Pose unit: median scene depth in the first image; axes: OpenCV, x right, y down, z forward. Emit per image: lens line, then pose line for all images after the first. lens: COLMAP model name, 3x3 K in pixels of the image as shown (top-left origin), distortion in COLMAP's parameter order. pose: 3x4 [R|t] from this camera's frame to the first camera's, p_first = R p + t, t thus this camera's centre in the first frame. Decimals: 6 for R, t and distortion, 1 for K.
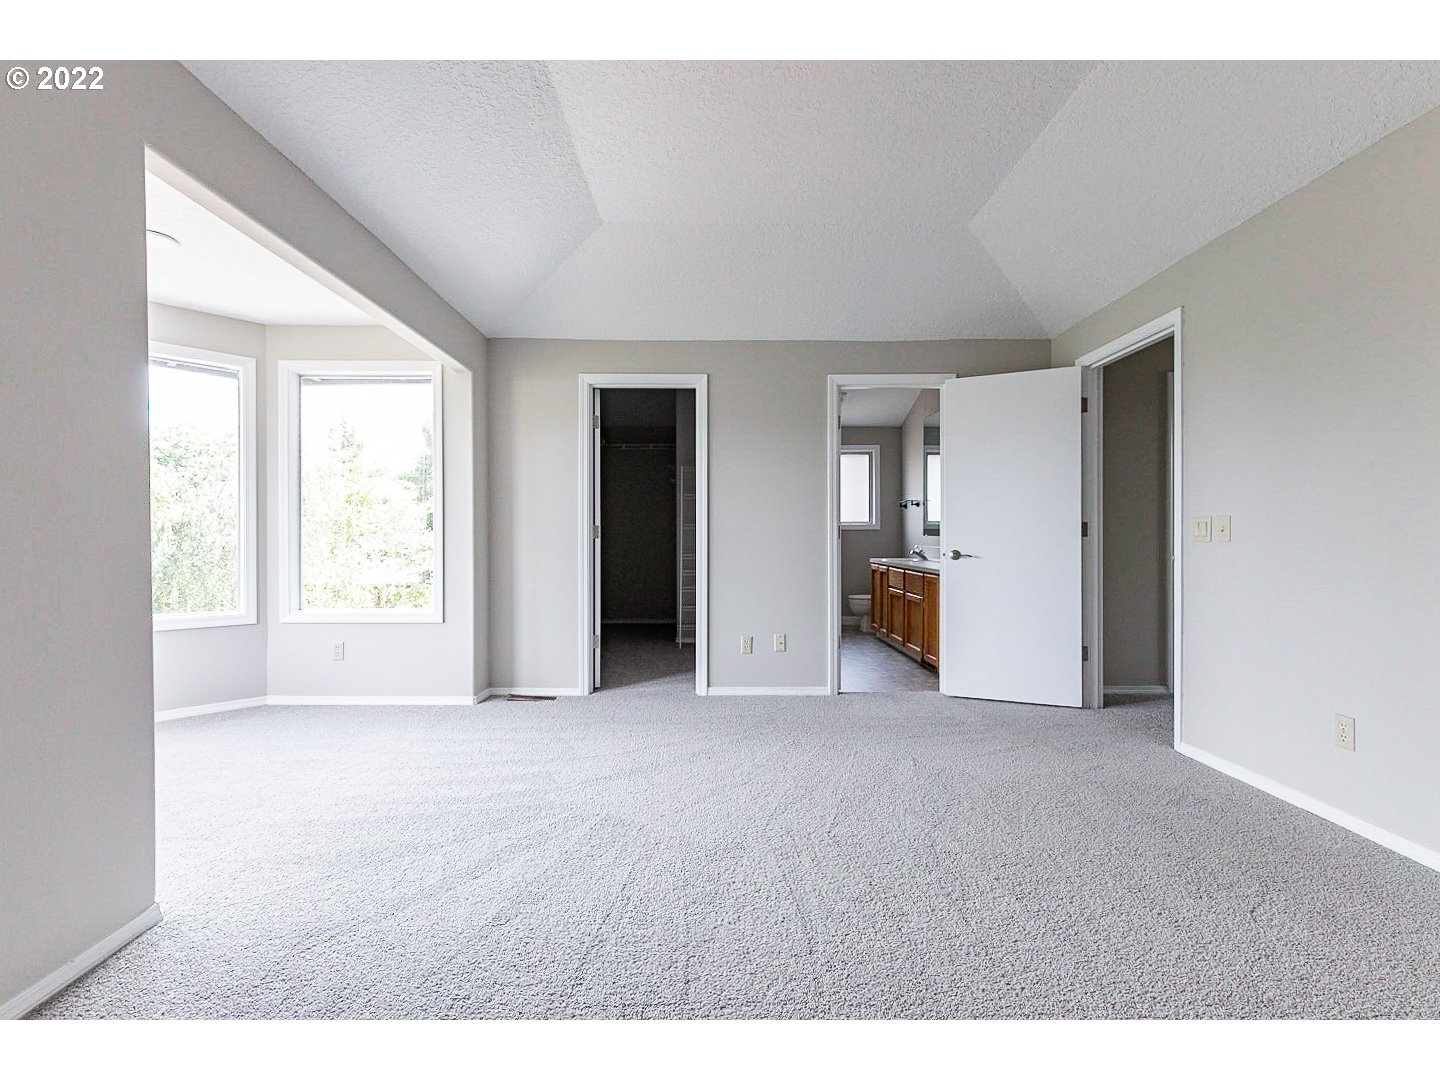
lens RADIAL K [[631.6, 0, 720.0], [0, 631.6, 540.0], [0, 0, 1]] dist [0.000920, 0.000117]
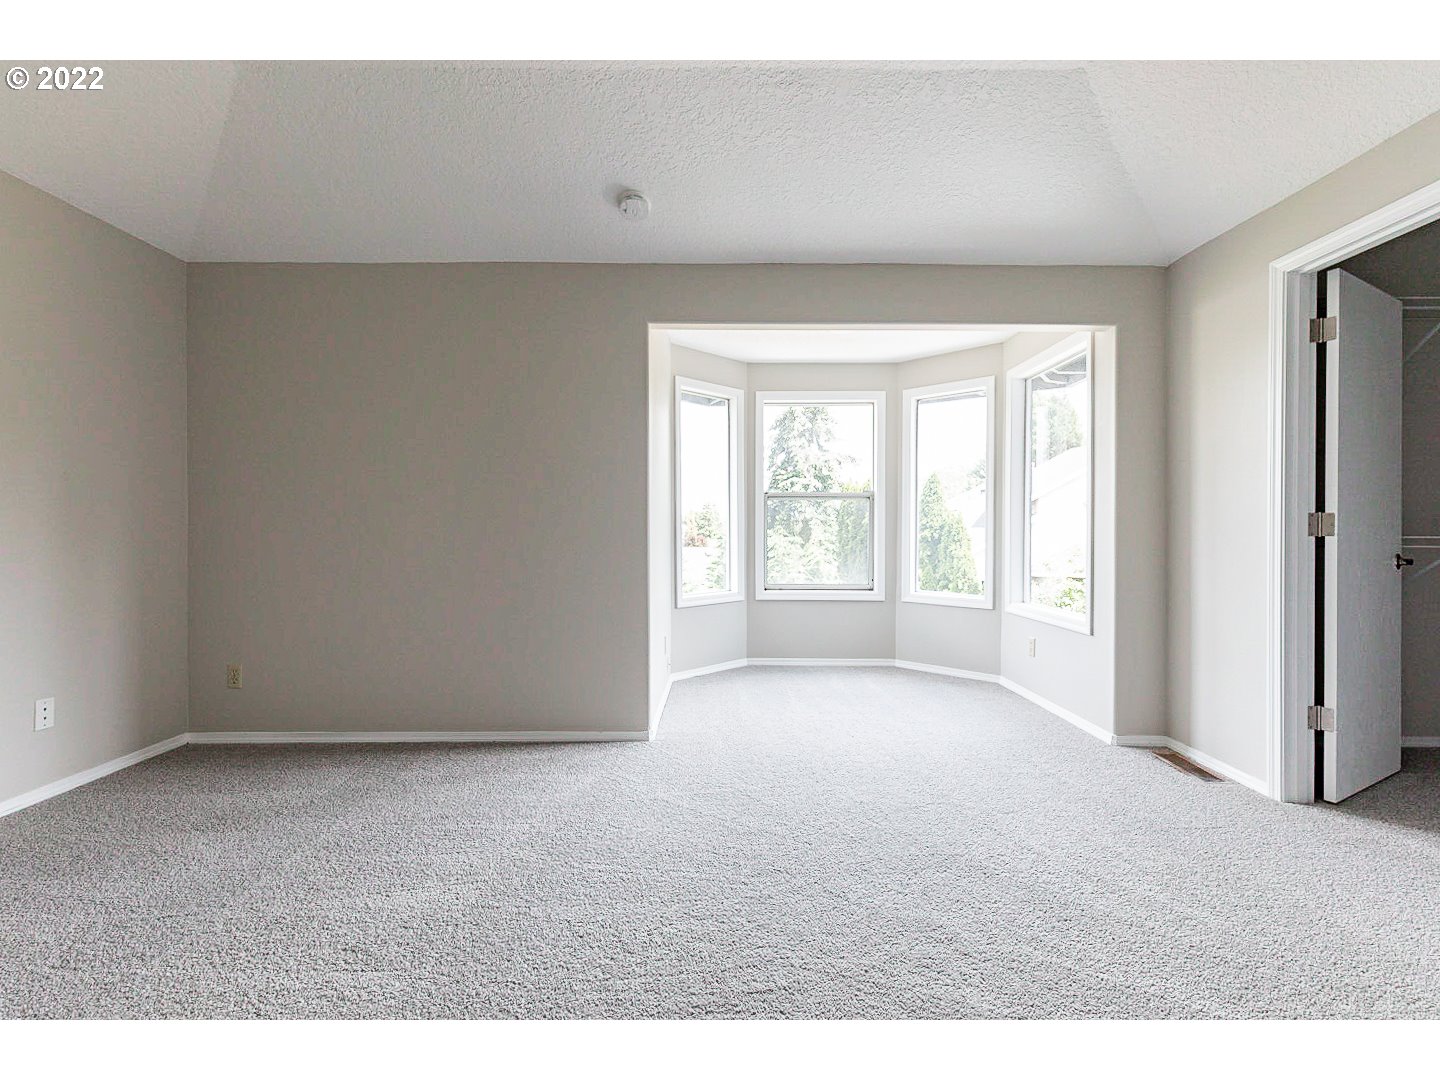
lens RADIAL K [[649.1, 0, 720.0], [0, 649.1, 540.0], [0, 0, 1]] dist [0.001454, 0.000090]
pose [[0.000714, 0.010213, -0.999948, 0.437319], [-0.003945, 0.999940, 0.010210, -0.003229], [0.999992, 0.003937, 0.000754, 0.520896]]
